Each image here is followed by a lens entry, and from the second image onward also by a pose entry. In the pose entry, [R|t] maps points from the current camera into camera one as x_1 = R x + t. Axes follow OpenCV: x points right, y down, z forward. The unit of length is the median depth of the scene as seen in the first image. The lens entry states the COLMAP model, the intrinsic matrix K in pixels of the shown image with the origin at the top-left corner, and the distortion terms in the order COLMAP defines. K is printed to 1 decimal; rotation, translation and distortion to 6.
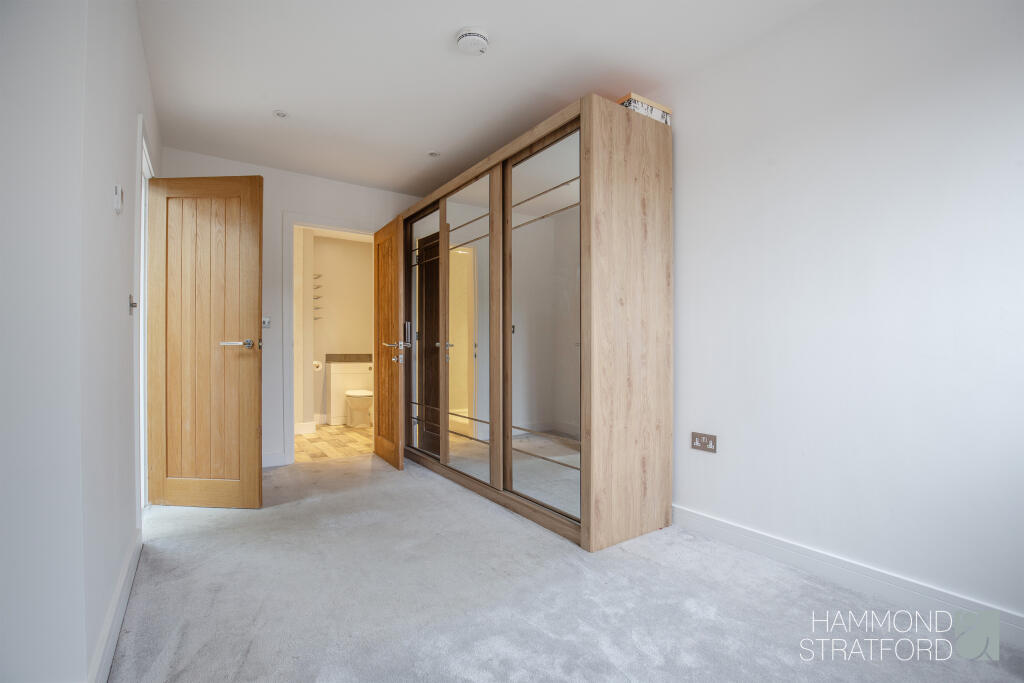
lens RADIAL K [[474.0, 0, 512.0], [0, 474.0, 341.5], [0, 0, 1]] dist [0.000066, 0.000442]
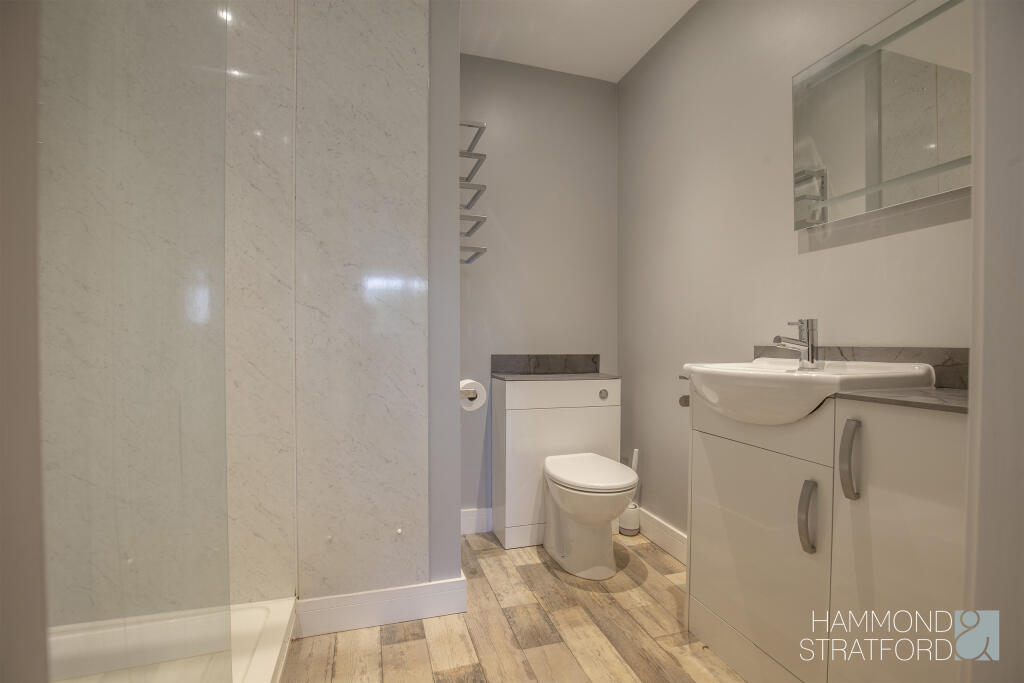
lens RADIAL K [[474.0, 0, 512.0], [0, 474.0, 341.5], [0, 0, 1]] dist [0.000066, 0.000442]
pose [[0.954134, 0.001805, -0.299375, -0.261318], [-0.001296, 0.999997, 0.001898, 0.015312], [0.299377, -0.001423, 0.954134, 0.636801]]
